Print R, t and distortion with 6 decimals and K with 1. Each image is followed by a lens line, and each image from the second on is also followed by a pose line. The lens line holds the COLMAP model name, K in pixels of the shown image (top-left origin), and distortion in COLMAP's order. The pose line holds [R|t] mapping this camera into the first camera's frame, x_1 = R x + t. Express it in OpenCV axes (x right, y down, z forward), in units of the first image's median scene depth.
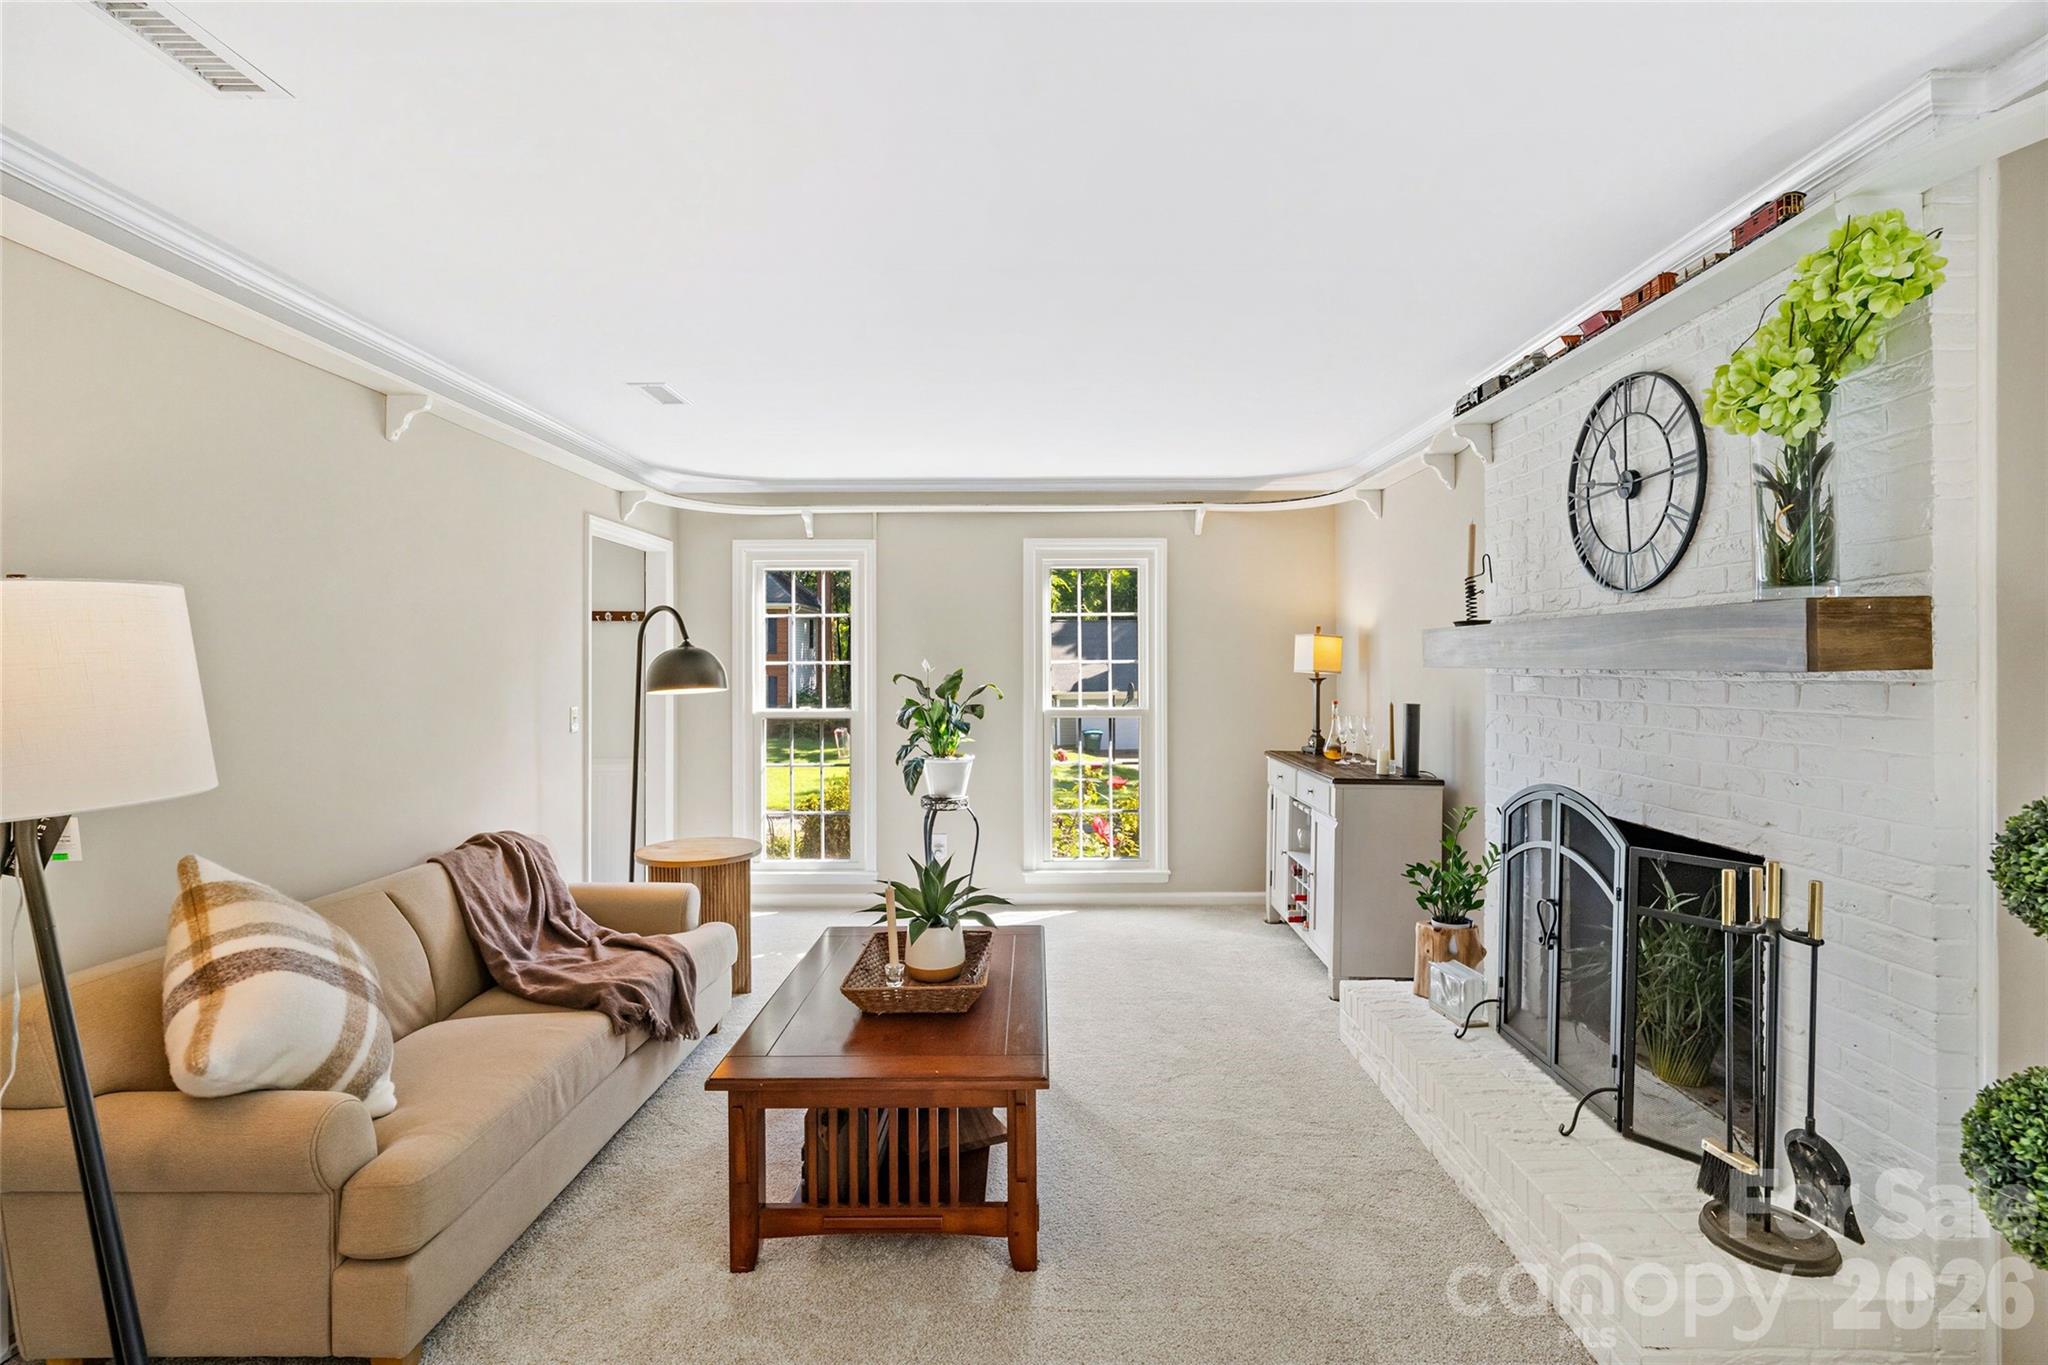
lens RADIAL K [[996.0, 0, 1033.5], [0, 996.0, 657.8], [0, 0, 1]] dist [-0.018983, 0.012067]
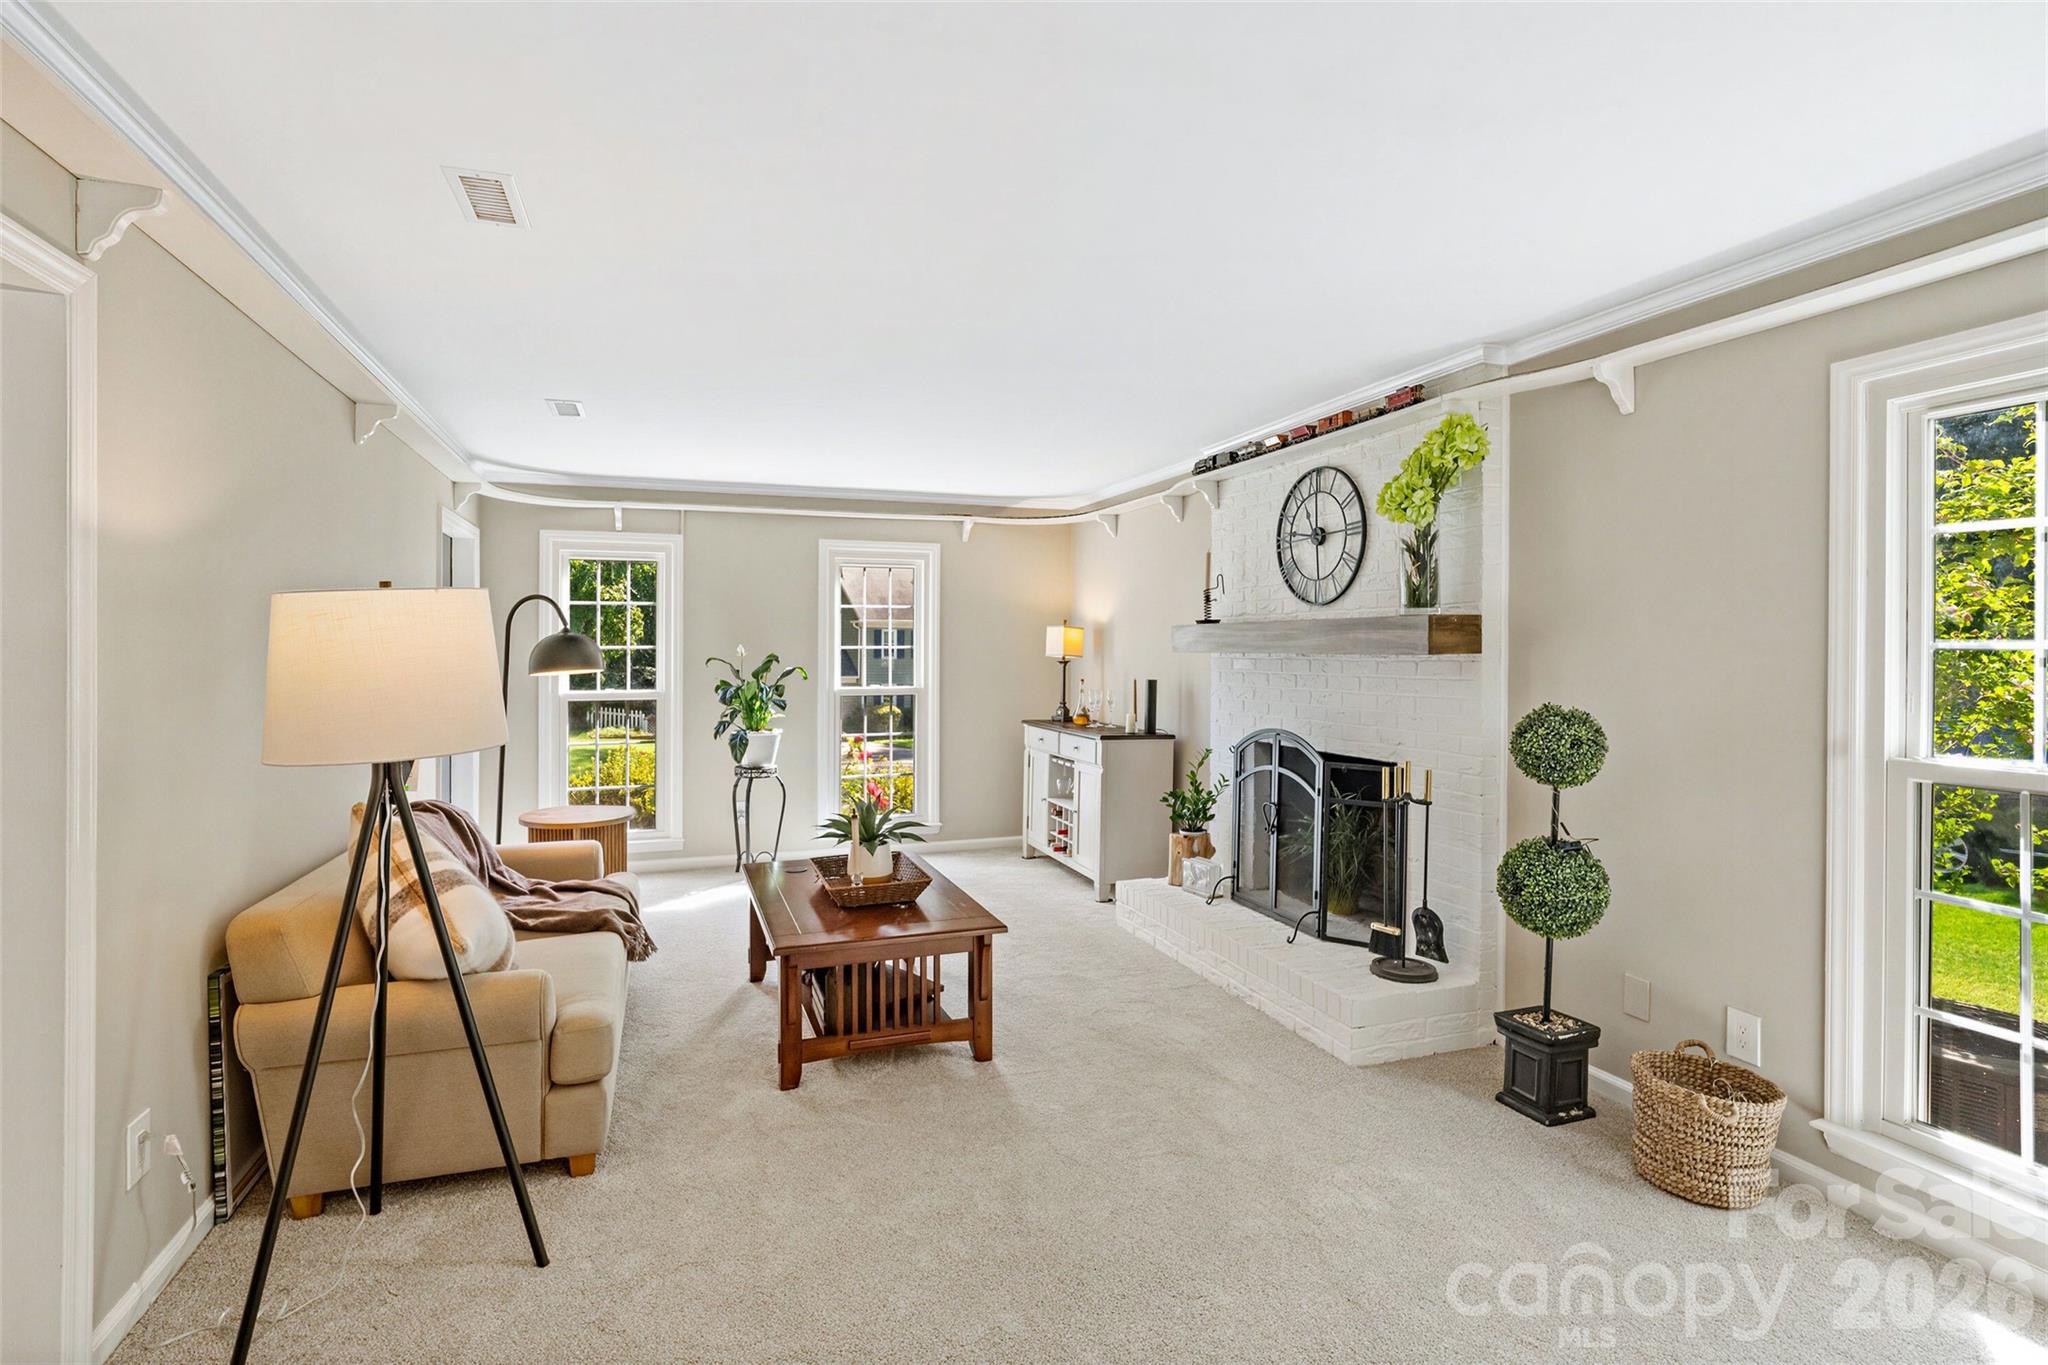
lens RADIAL K [[990.9, 0, 1023.0], [0, 990.9, 650.7], [0, 0, 1]] dist [-0.003199, 0.000610]
pose [[0.942506, 0.003062, 0.334176, -0.289989], [-0.005445, 0.999966, 0.006193, -0.000385], [-0.334146, -0.007656, 0.942490, -0.259682]]
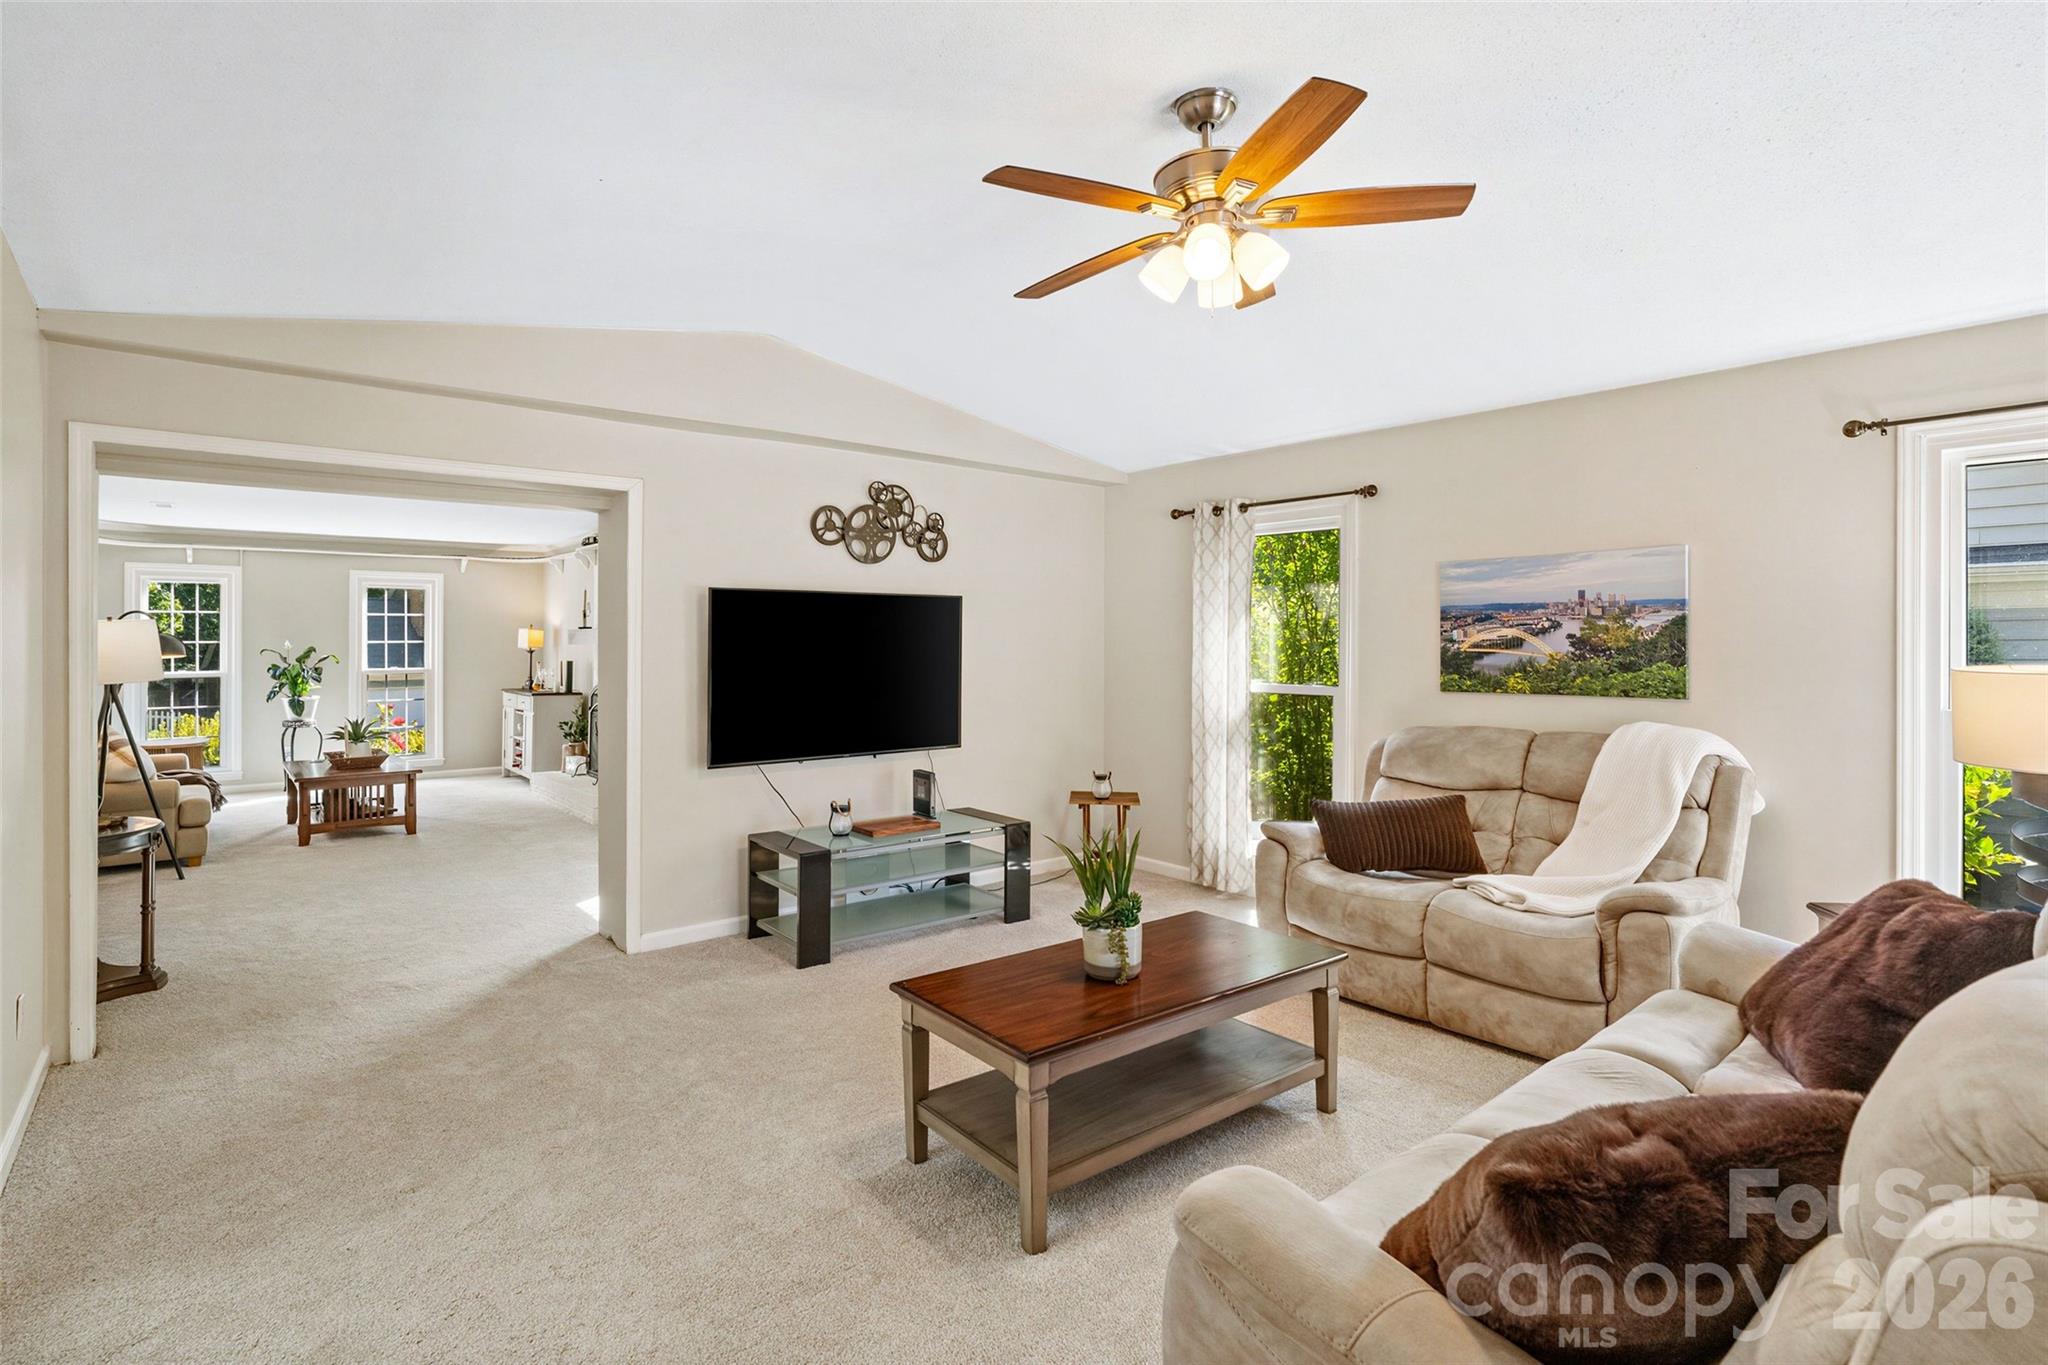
lens RADIAL K [[933.0, 0, 959.1], [0, 933.0, 644.7], [0, 0, 1]] dist [-0.000727, 0.000250]
pose [[0.783472, 0.001660, 0.621425, -0.319046], [-0.004787, 0.999983, 0.003364, -0.003421], [-0.621409, -0.005610, 0.783467, -1.568477]]
